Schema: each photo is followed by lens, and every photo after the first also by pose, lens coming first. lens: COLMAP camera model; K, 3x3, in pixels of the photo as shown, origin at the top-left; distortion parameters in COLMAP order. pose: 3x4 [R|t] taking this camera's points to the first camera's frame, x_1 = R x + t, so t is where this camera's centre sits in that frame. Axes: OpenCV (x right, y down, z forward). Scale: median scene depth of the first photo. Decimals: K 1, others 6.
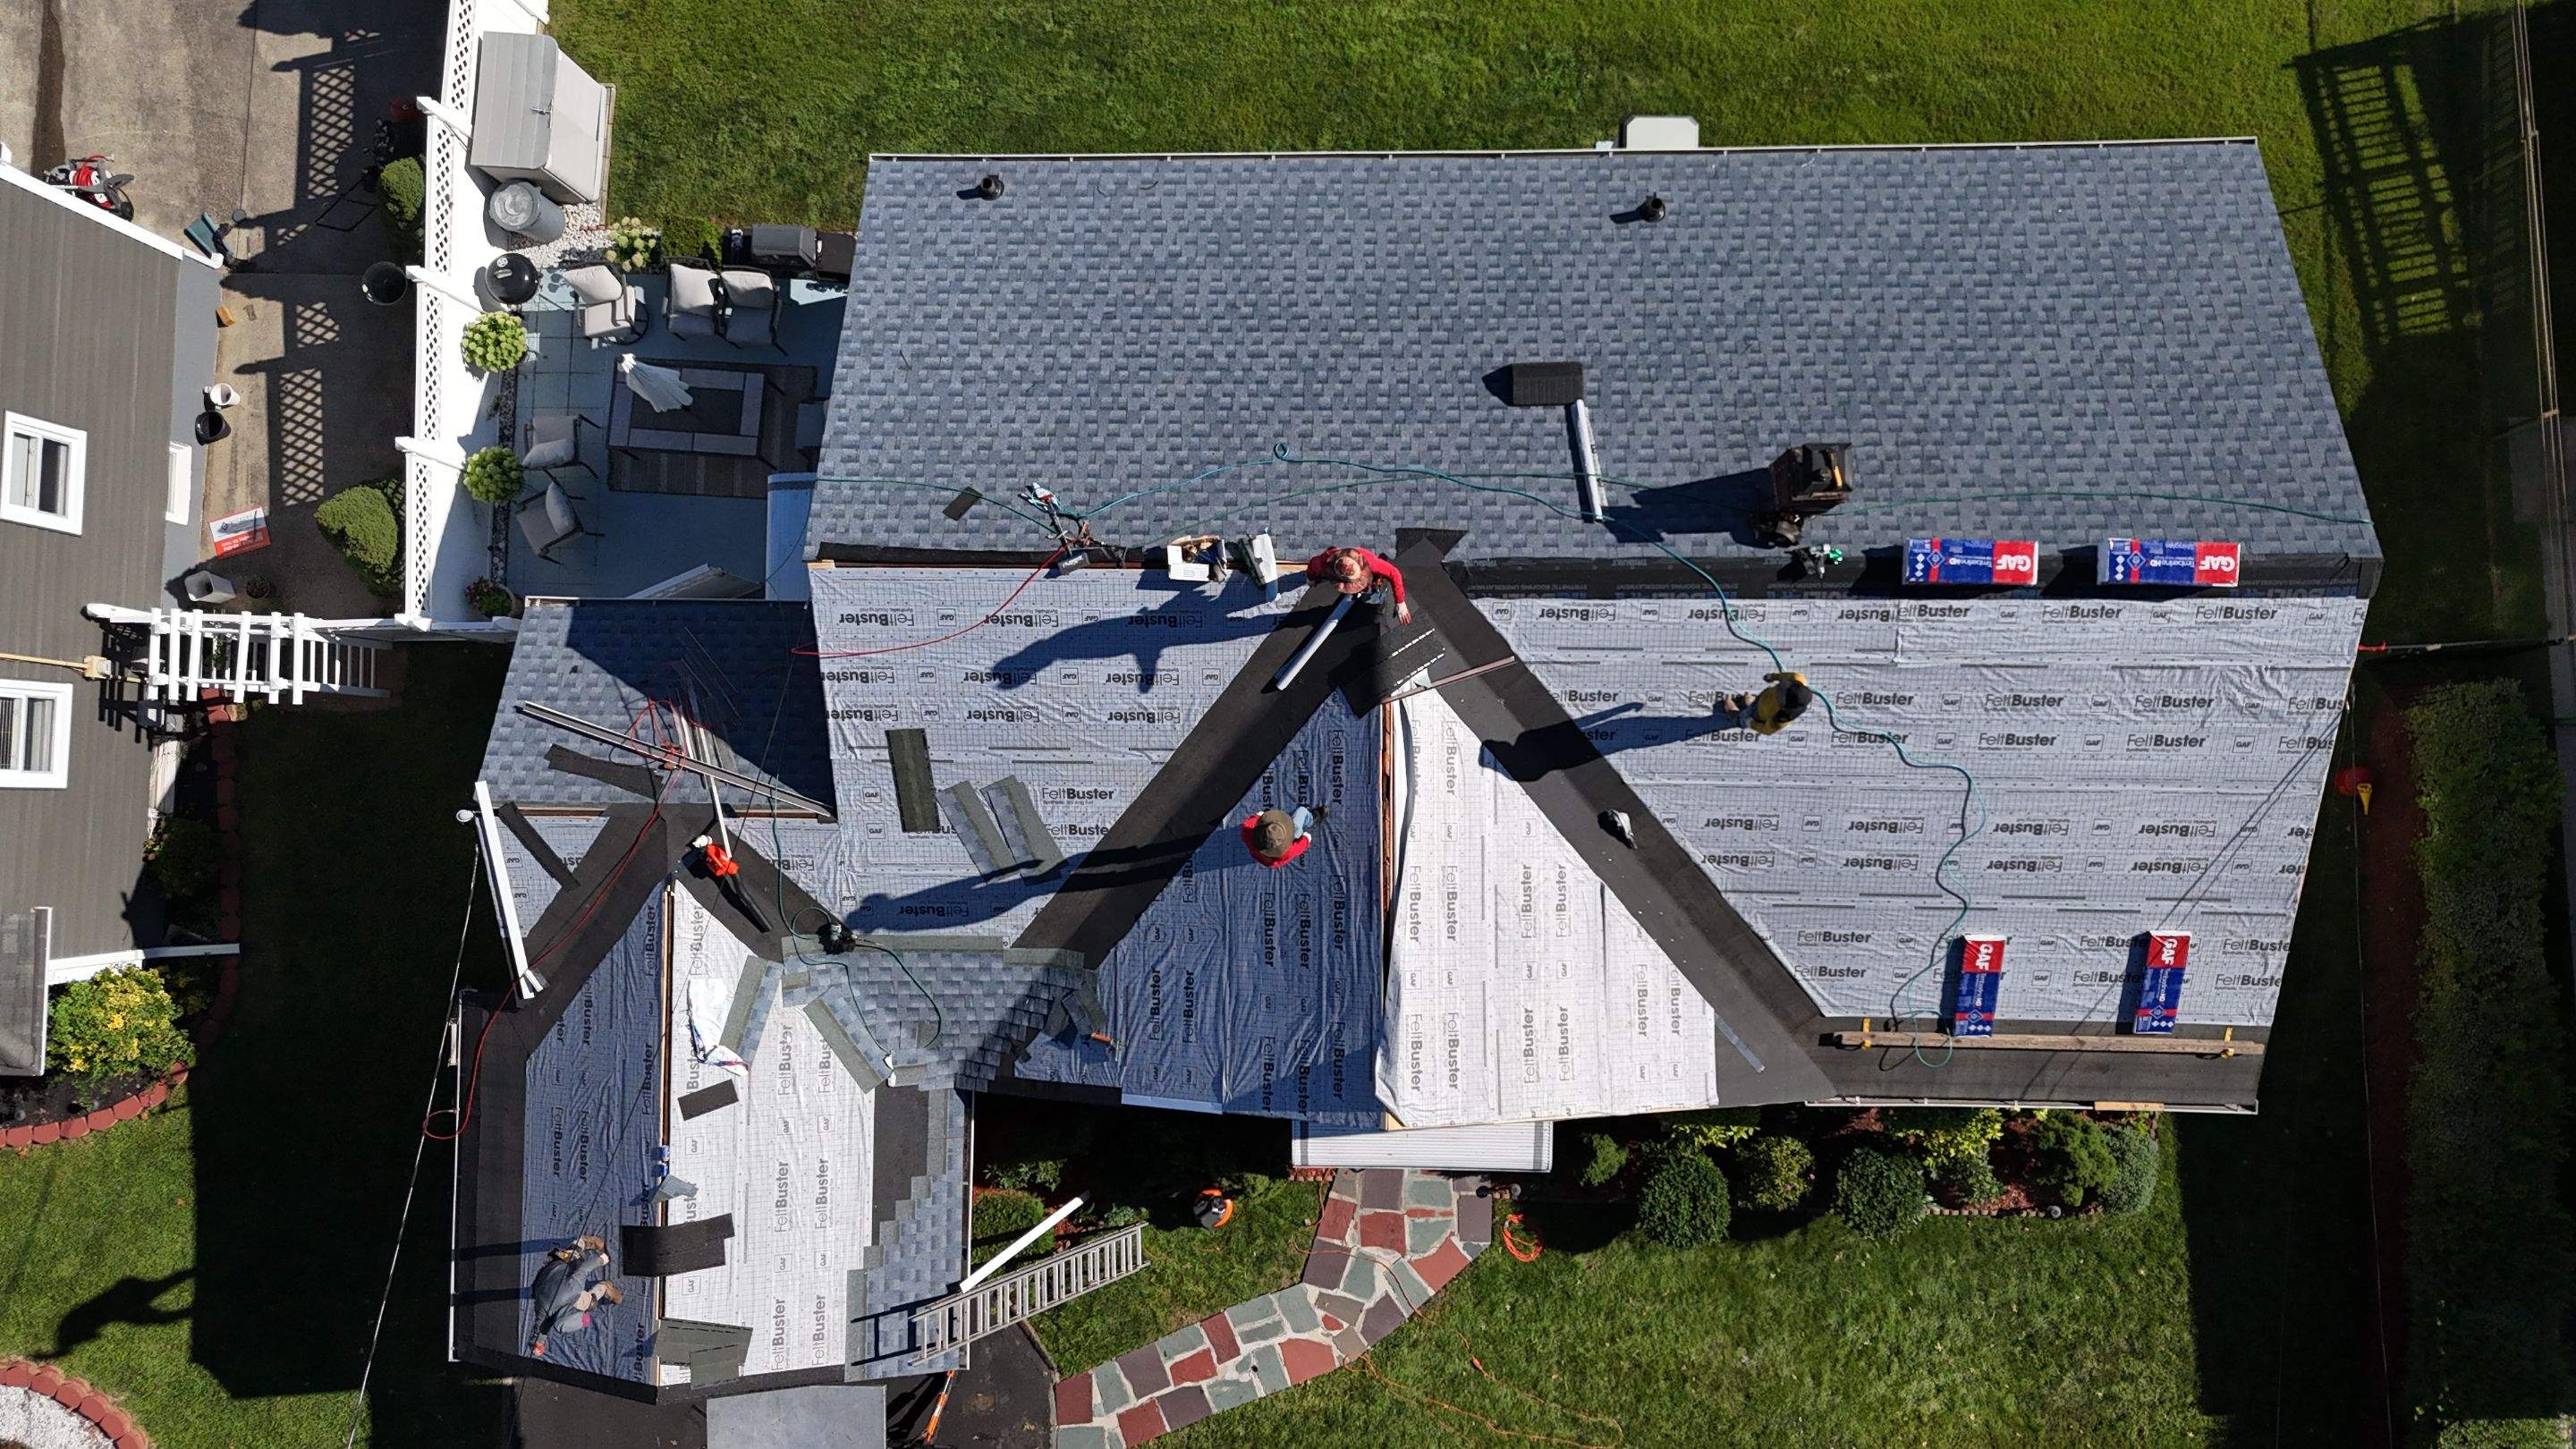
lens RADIAL K [[1912.7, 0, 1292.8], [0, 1912.7, 727.4], [0, 0, 1]] dist [0.062874, -0.060485]
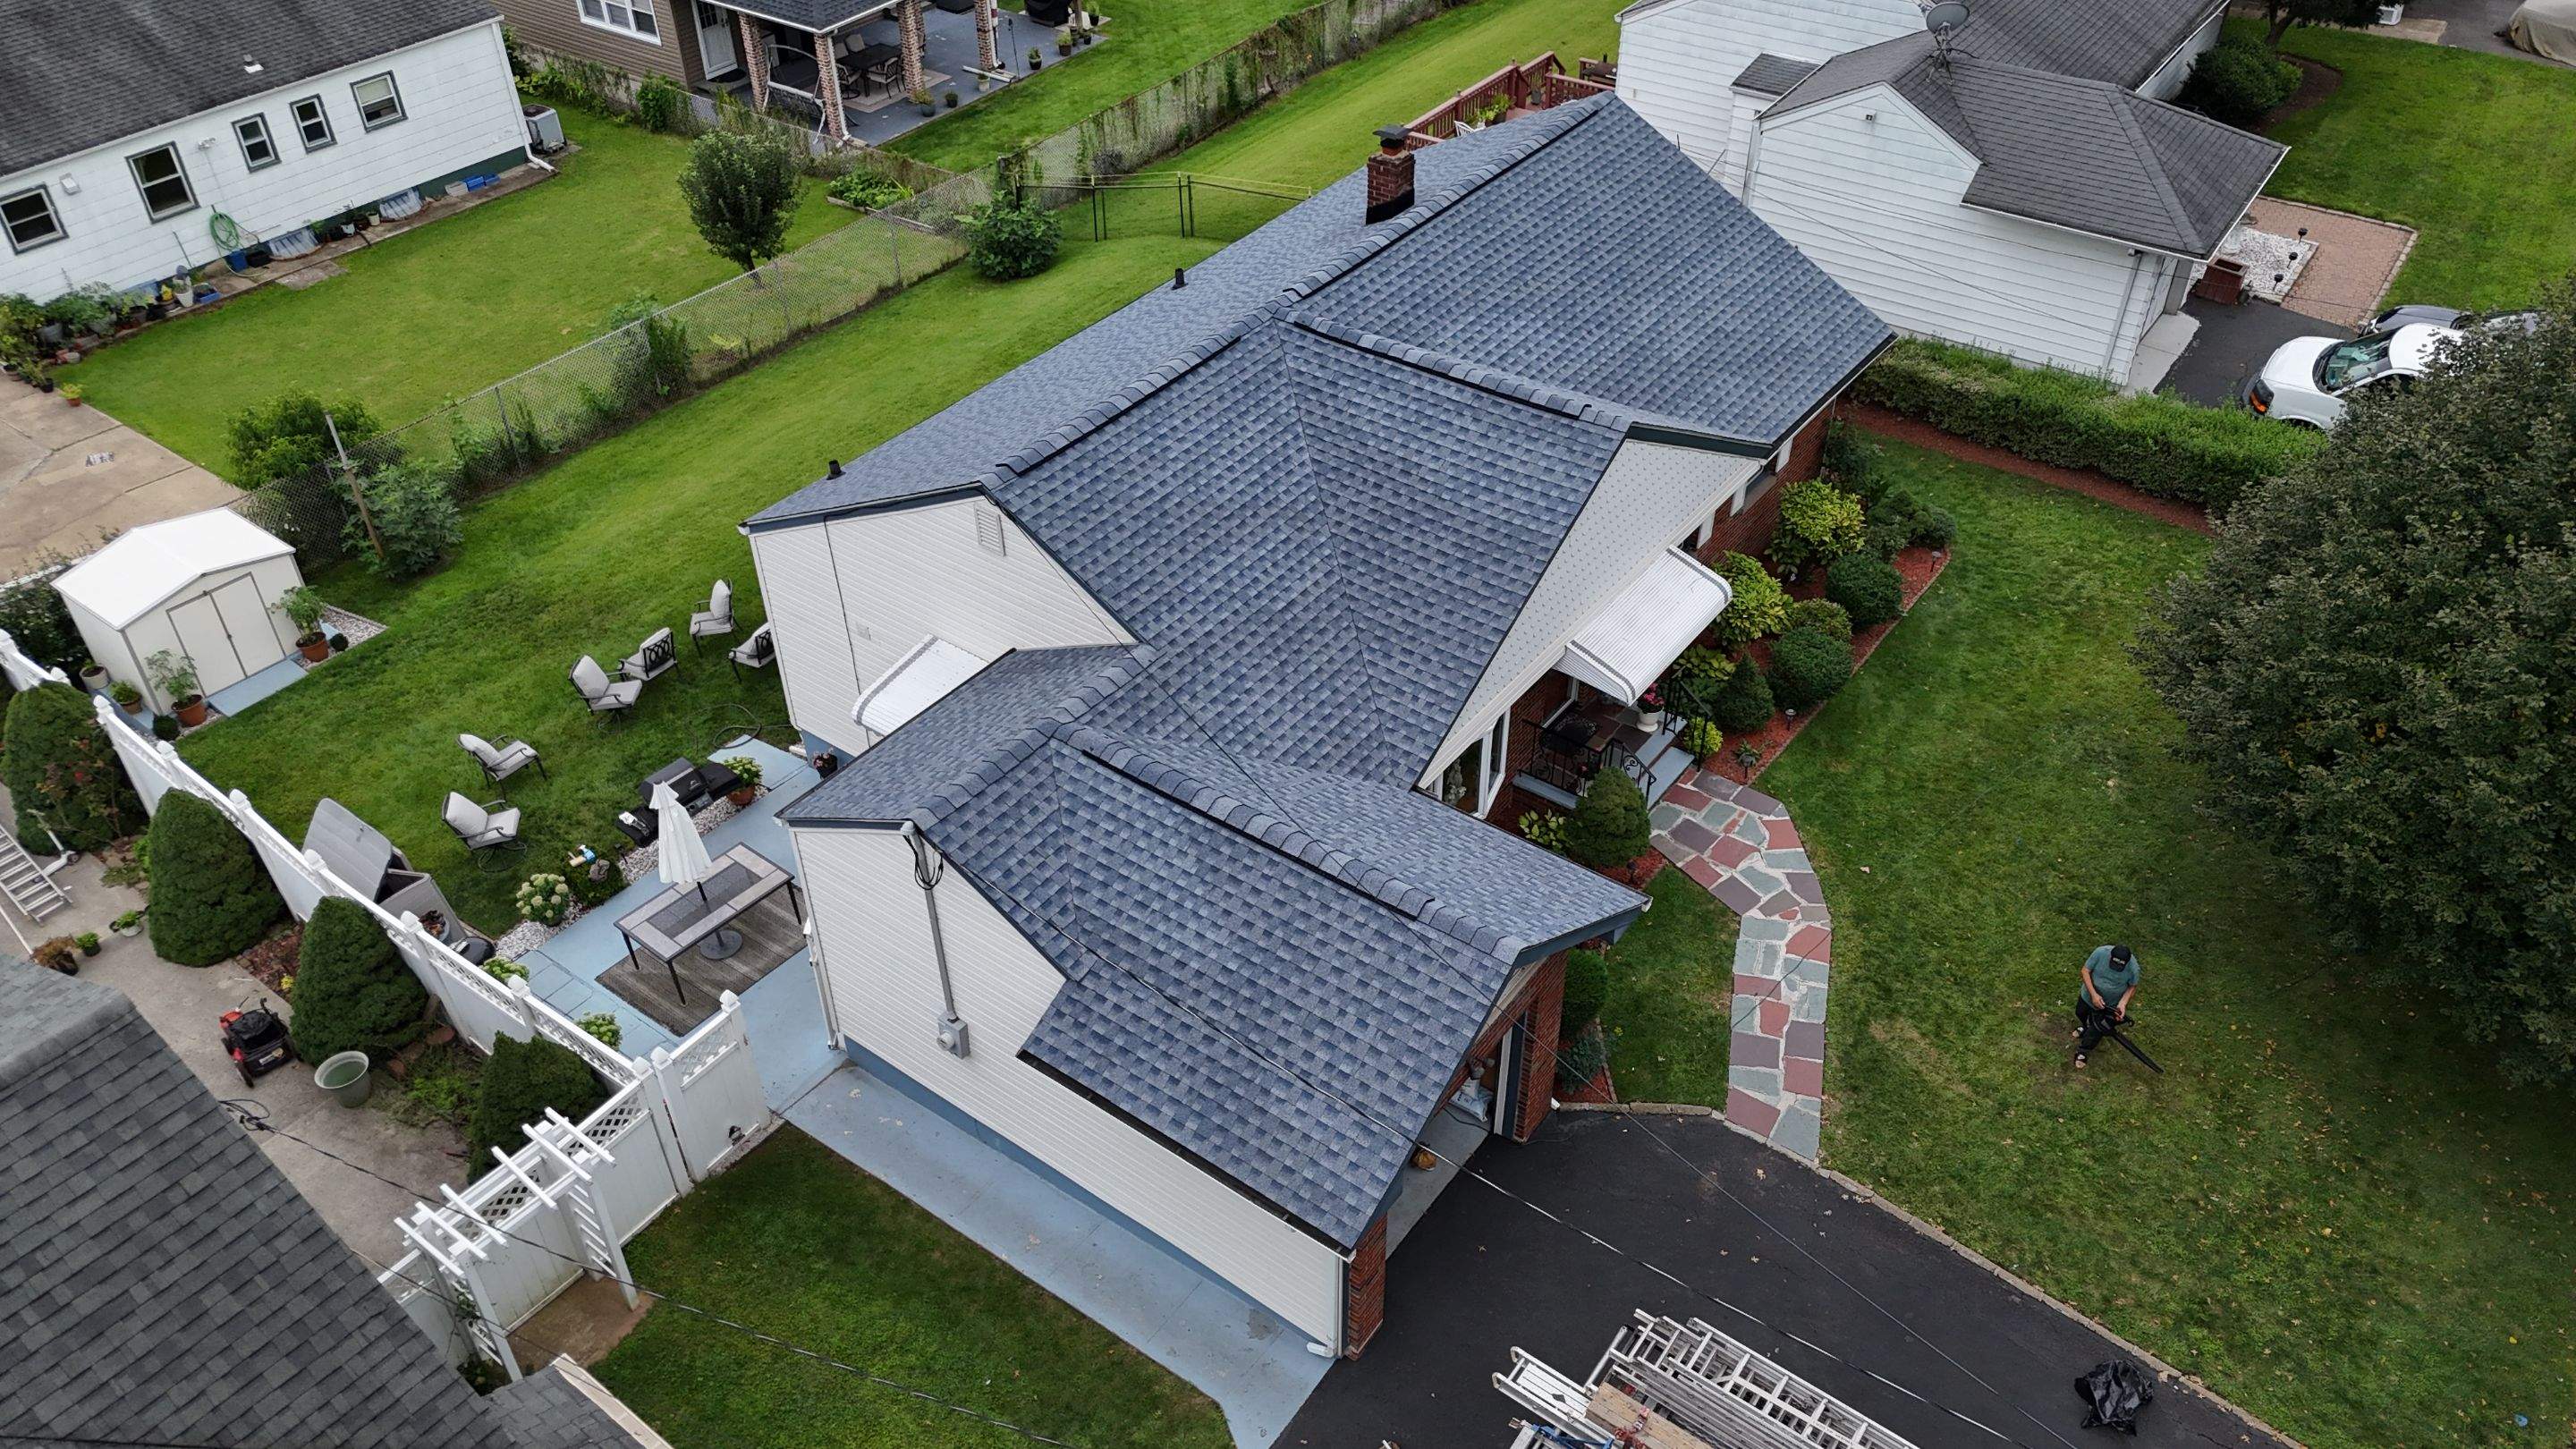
lens RADIAL K [[1912.7, 0, 1293.3], [0, 1912.7, 715.8], [0, 0, 1]] dist [0.062874, -0.060485]
pose [[0.587220, -0.475463, 0.655063, -0.874179], [0.807915, 0.393743, -0.438452, 0.575768], [-0.049459, 0.786703, 0.615348, 0.324988]]
